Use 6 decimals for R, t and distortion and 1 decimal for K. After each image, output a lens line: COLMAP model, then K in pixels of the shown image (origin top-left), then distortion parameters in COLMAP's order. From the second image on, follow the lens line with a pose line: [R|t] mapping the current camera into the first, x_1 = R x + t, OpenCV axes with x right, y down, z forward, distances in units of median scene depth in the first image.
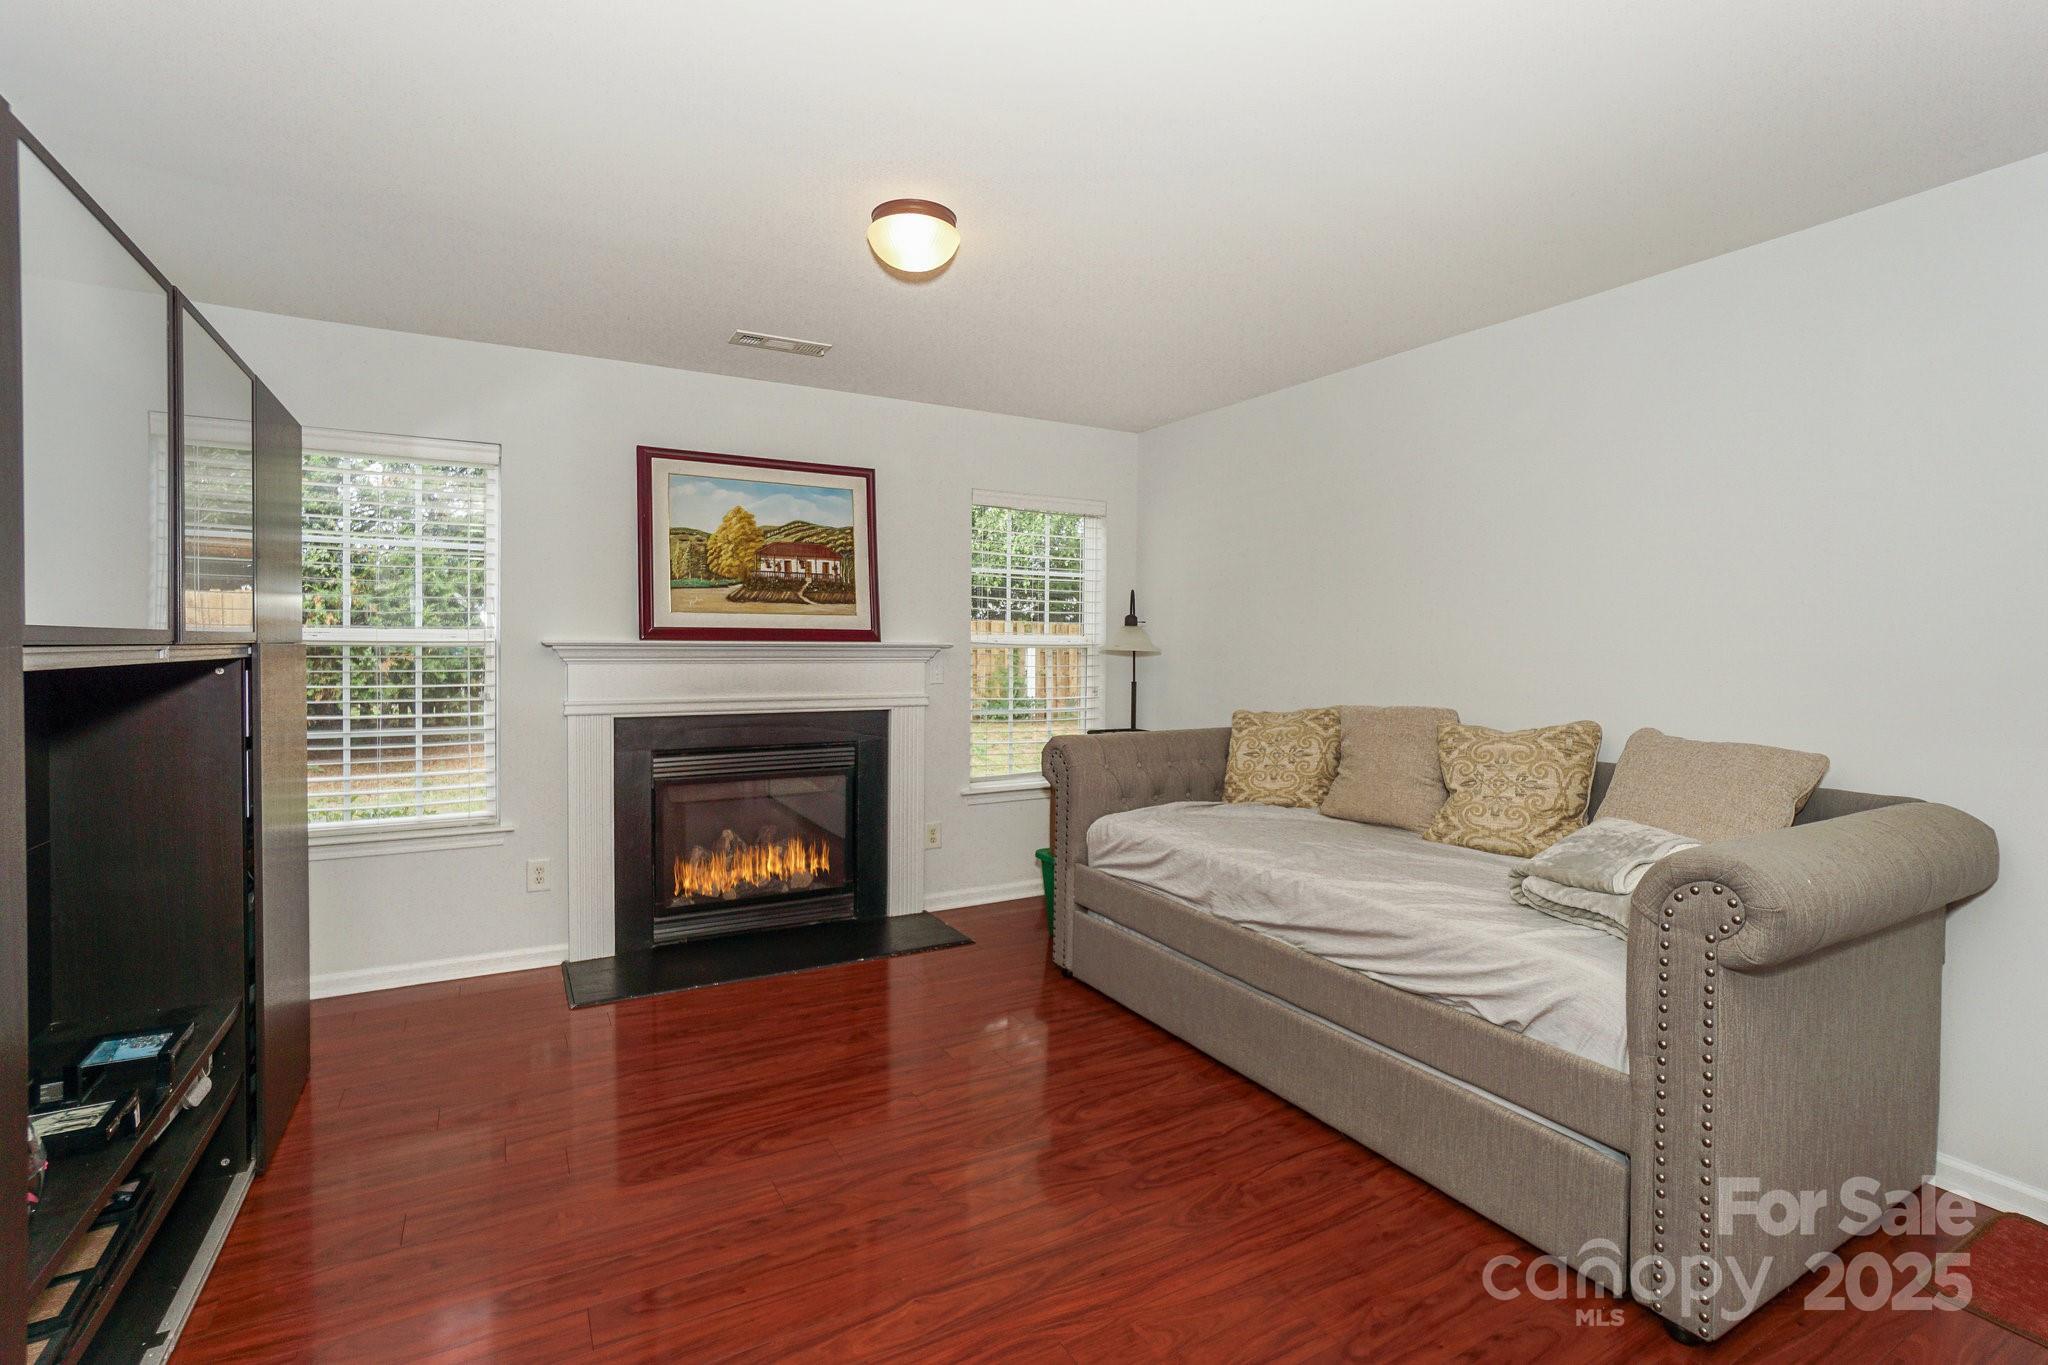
lens RADIAL K [[896.3, 0, 1045.2], [0, 896.3, 653.3], [0, 0, 1]] dist [-0.022774, 0.000286]
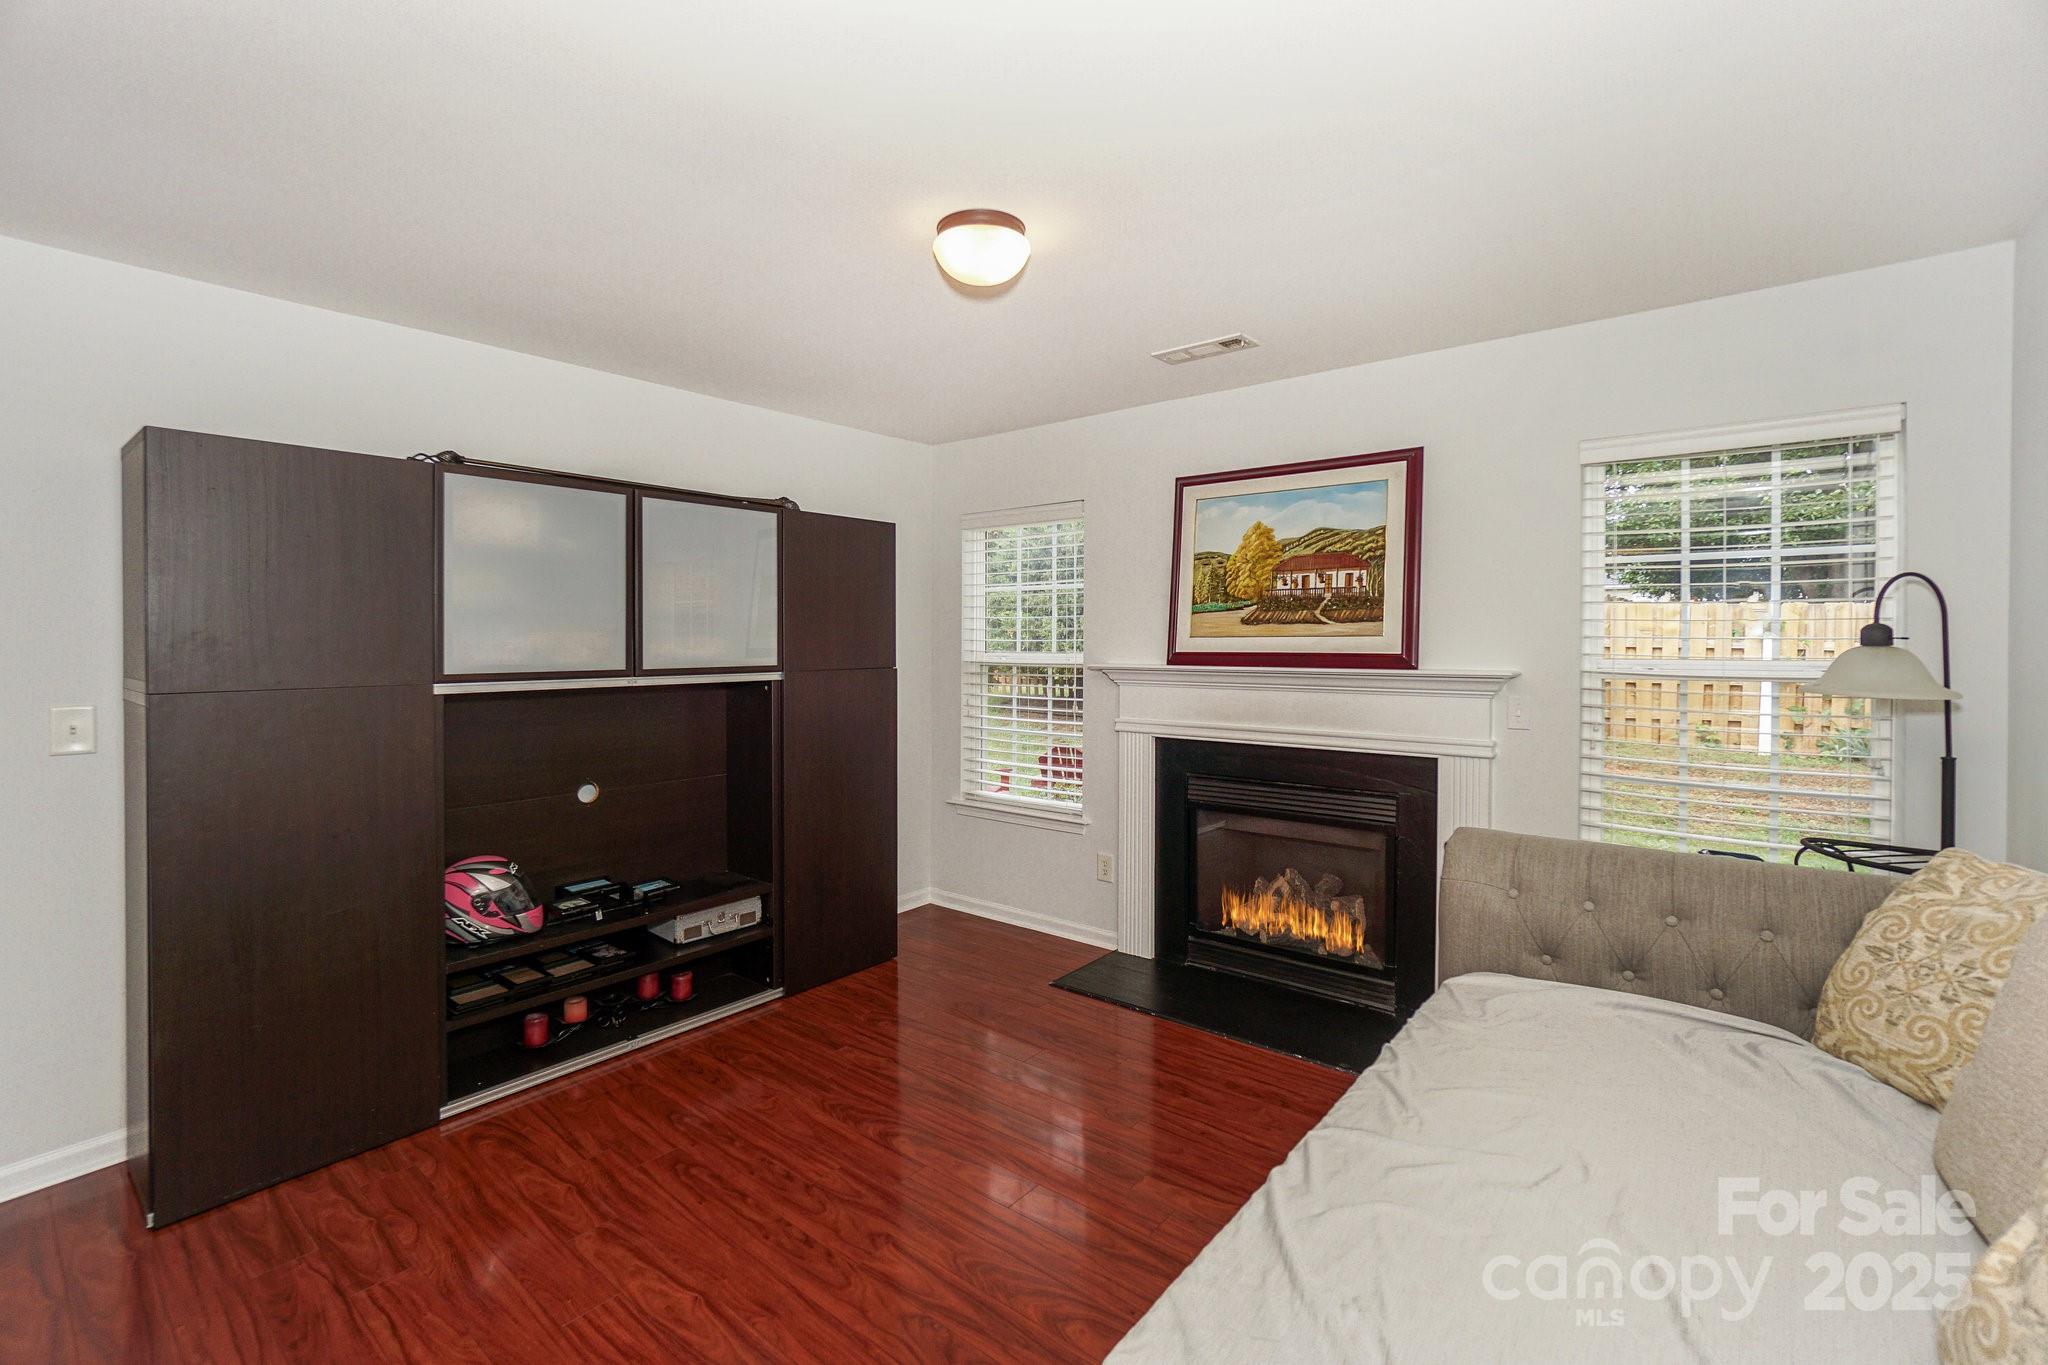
lens RADIAL K [[919.4, 0, 1025.0], [0, 919.4, 644.3], [0, 0, 1]] dist [-0.024454, 0.000214]
pose [[0.362545, -0.001689, -0.931965, 0.456825], [-0.007056, 0.999965, -0.004557, -0.030433], [0.931940, 0.008228, 0.362520, 0.425004]]
